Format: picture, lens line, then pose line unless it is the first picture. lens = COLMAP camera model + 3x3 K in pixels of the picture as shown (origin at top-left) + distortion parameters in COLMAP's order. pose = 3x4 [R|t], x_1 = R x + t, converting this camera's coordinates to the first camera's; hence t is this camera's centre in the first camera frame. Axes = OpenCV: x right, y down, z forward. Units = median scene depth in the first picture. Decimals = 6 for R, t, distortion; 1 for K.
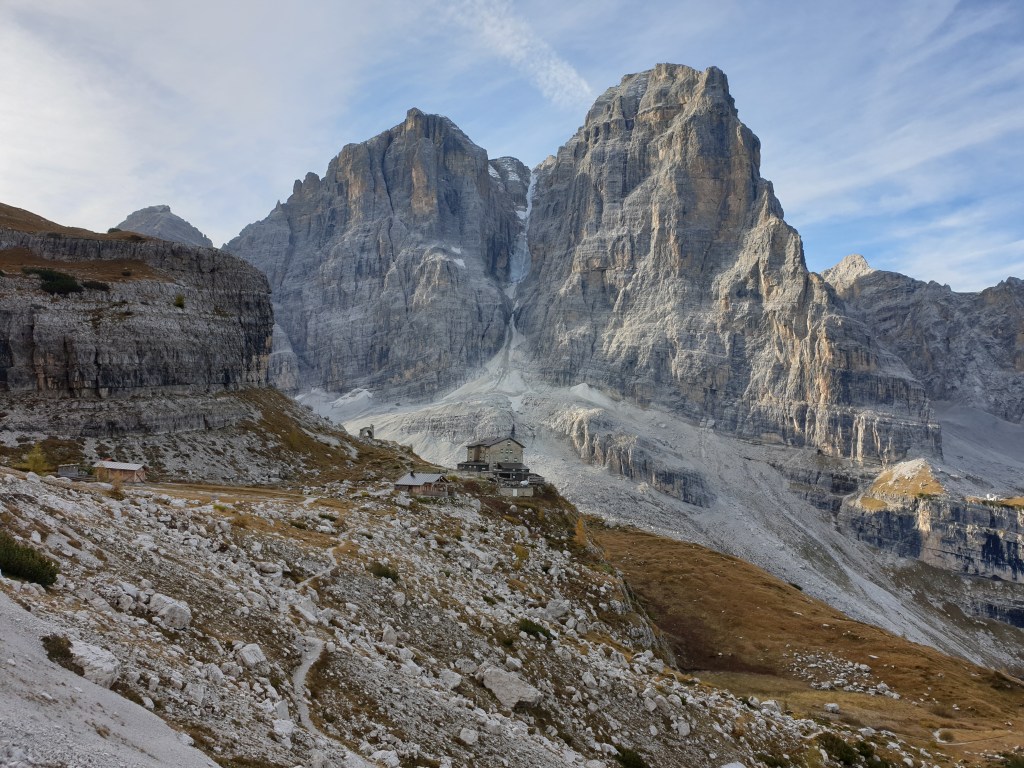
lens RADIAL K [[795.1, 0, 512.1], [0, 795.1, 386.4], [0, 0, 1]] dist [0.053032, -0.050192]
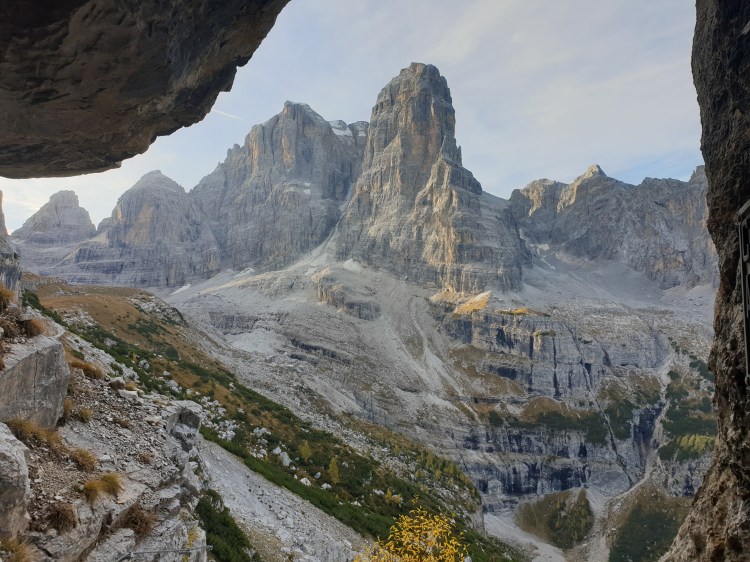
lens RADIAL K [[582.4, 0, 354.8], [0, 582.4, 283.9], [0, 0, 1]] dist [0.053032, -0.050192]
pose [[0.974861, -0.034241, -0.220166, 0.357093], [0.039118, 0.999076, 0.017826, 0.027532], [0.219352, -0.025990, 0.975300, -0.236331]]
